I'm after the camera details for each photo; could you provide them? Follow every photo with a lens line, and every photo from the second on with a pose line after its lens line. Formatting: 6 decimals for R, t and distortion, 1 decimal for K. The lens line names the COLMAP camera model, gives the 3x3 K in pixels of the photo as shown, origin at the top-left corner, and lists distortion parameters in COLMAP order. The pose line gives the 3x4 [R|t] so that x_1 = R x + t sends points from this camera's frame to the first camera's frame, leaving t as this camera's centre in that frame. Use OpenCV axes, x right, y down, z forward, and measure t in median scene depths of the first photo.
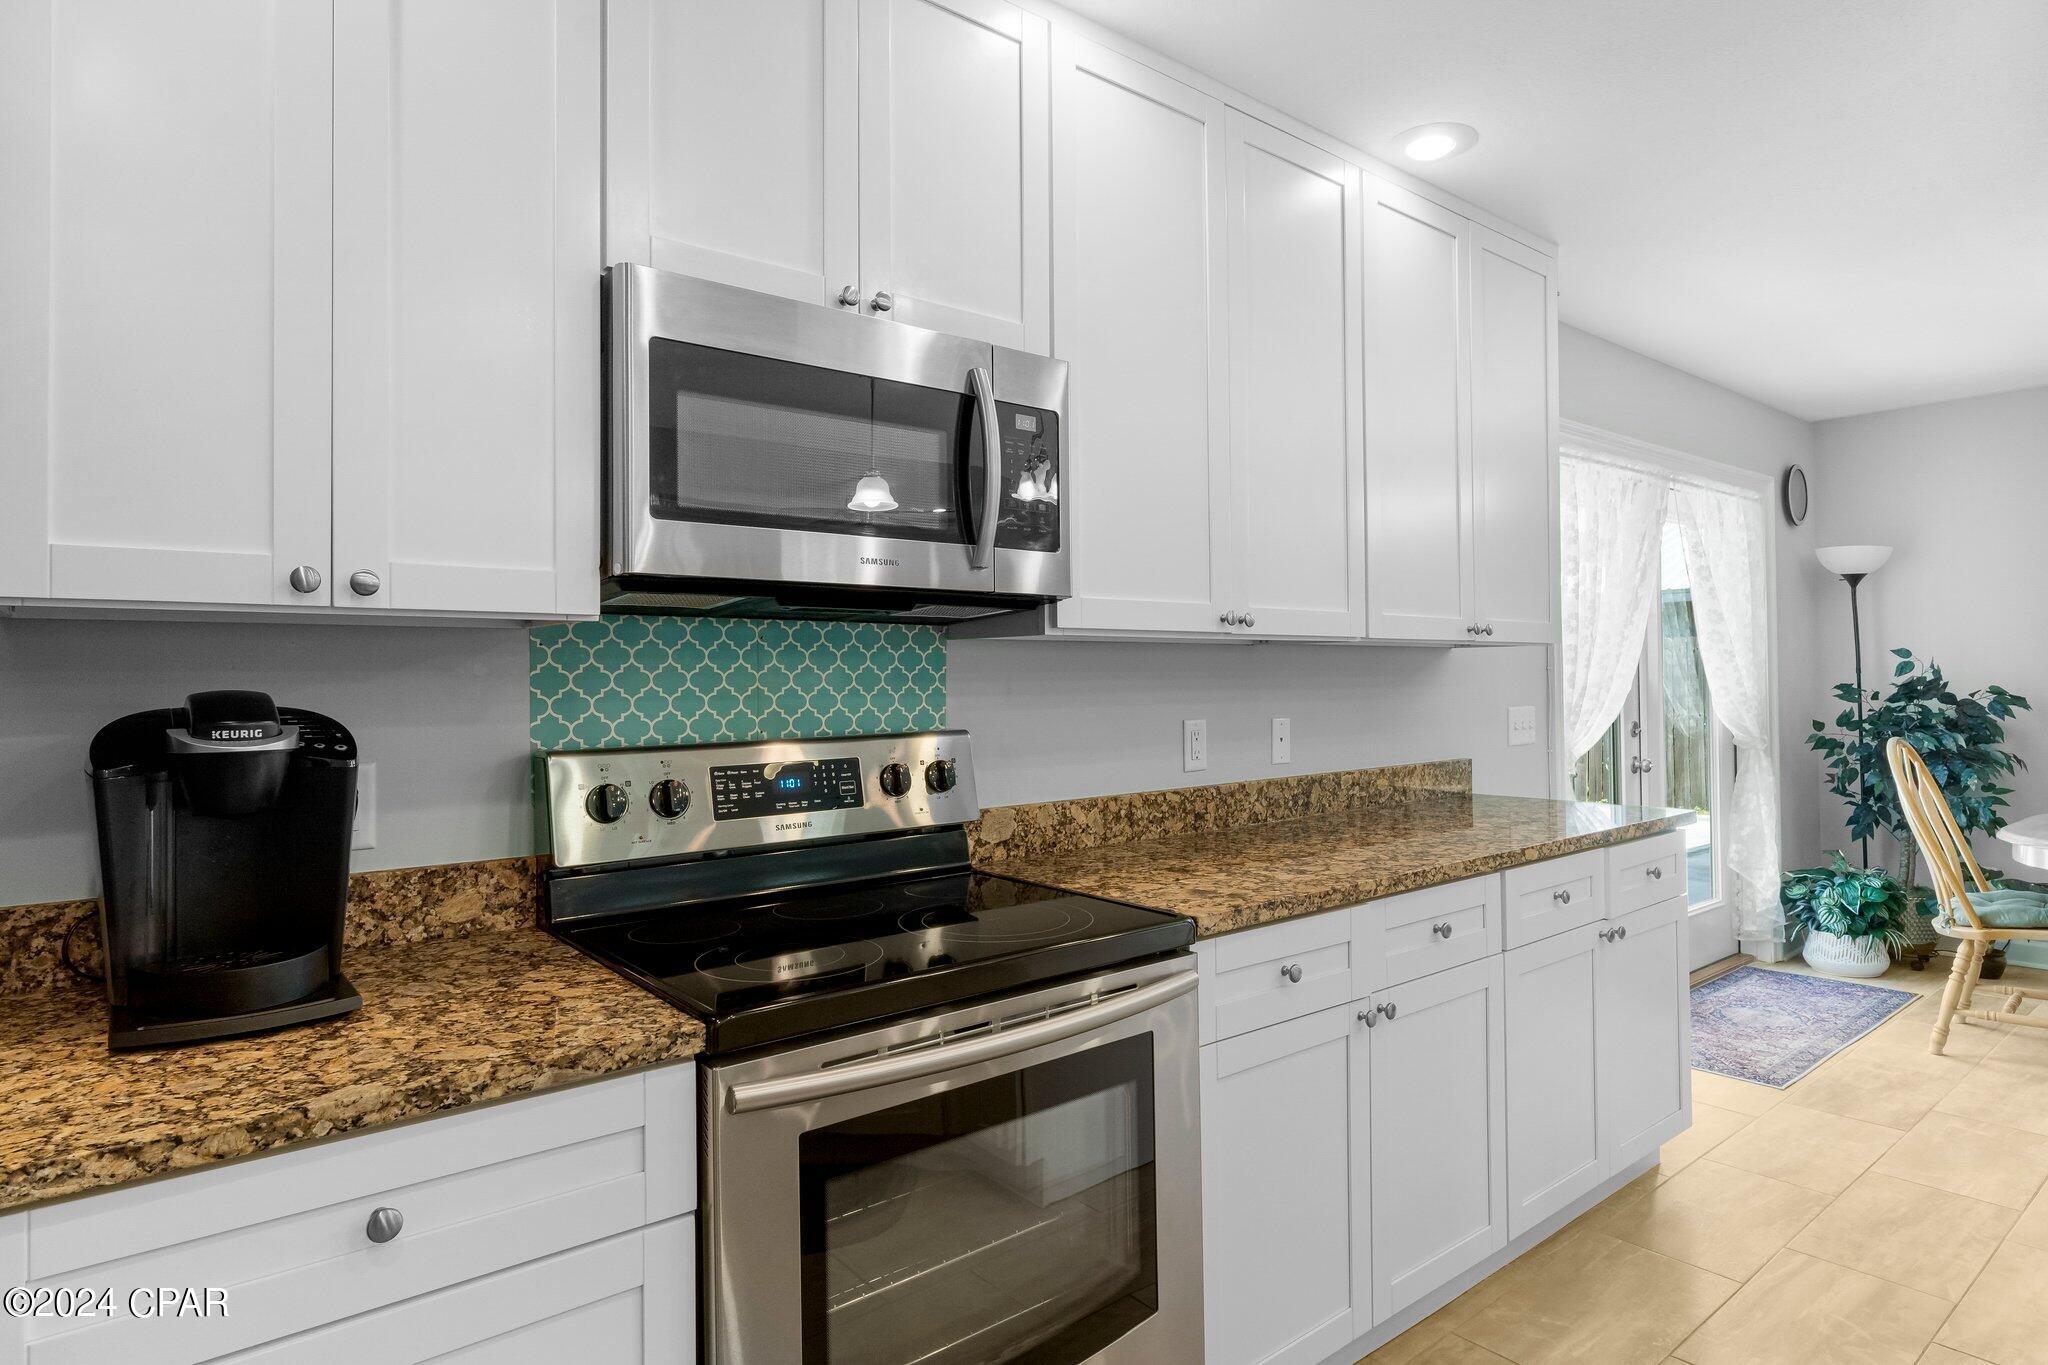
lens RADIAL K [[1136.8, 0, 1023.6], [0, 1136.8, 676.3], [0, 0, 1]] dist [-0.000133, -0.001749]
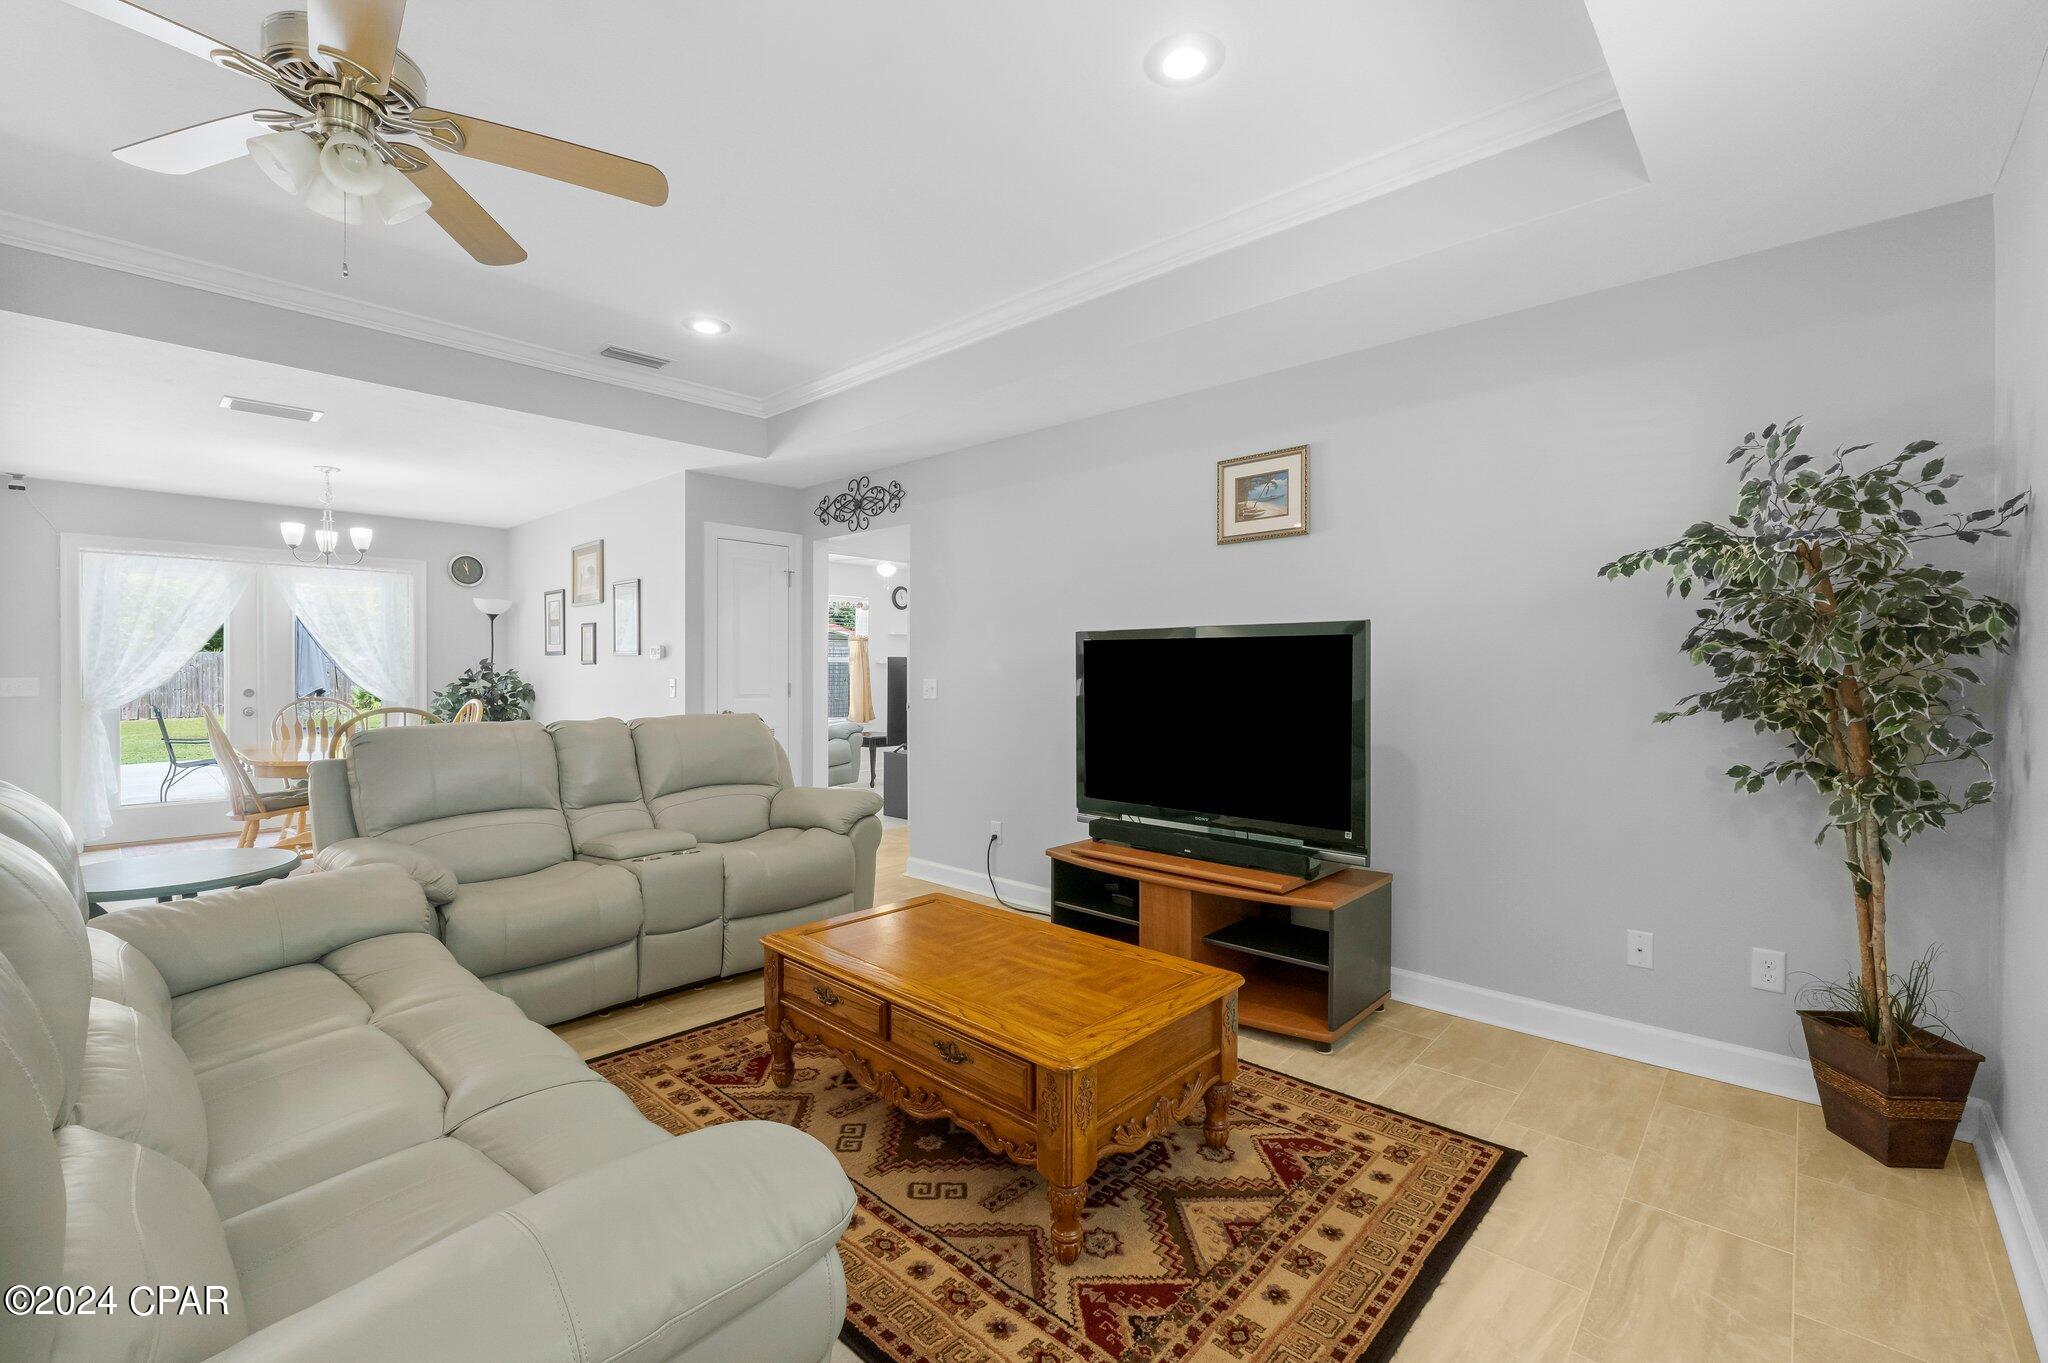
lens RADIAL K [[870.5, 0, 1037.0], [0, 870.5, 673.0], [0, 0, 1]] dist [-0.002977, -0.000612]
pose [[0.989872, 0.019203, 0.140658, 1.586752], [-0.020595, 0.999752, 0.008452, -0.025348], [-0.140460, -0.011263, 0.990022, -0.612280]]
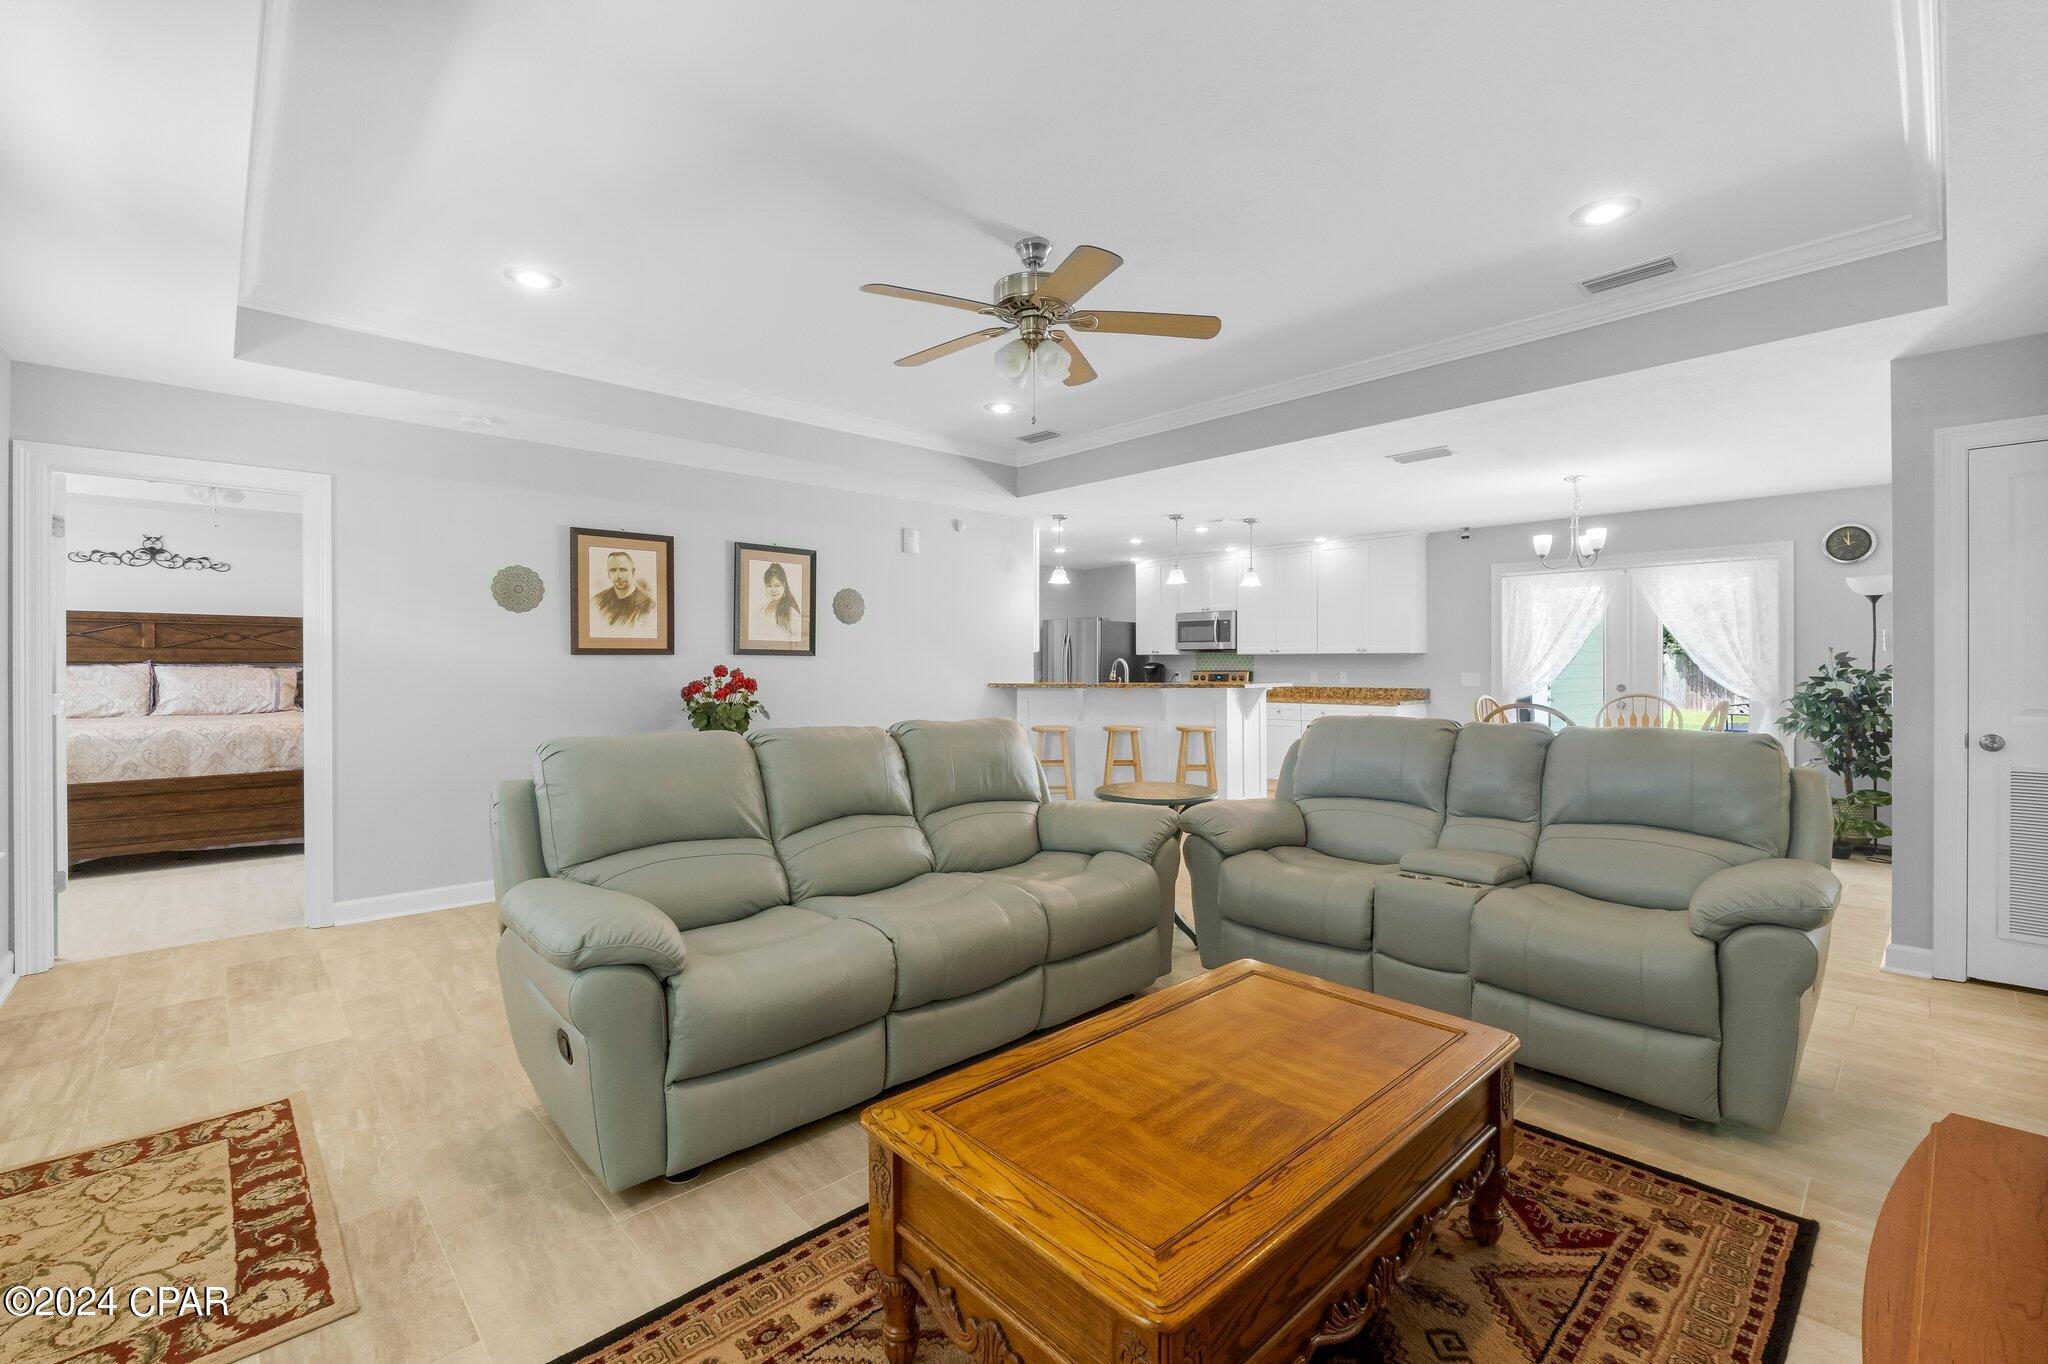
lens RADIAL K [[870.5, 0, 1018.5], [0, 870.5, 668.6], [0, 0, 1]] dist [-0.002977, -0.000612]
pose [[0.061111, 0.021576, -0.997898, 1.994121], [0.006679, 0.999735, 0.022024, -0.030910], [0.998109, -0.008011, 0.060950, -0.198893]]
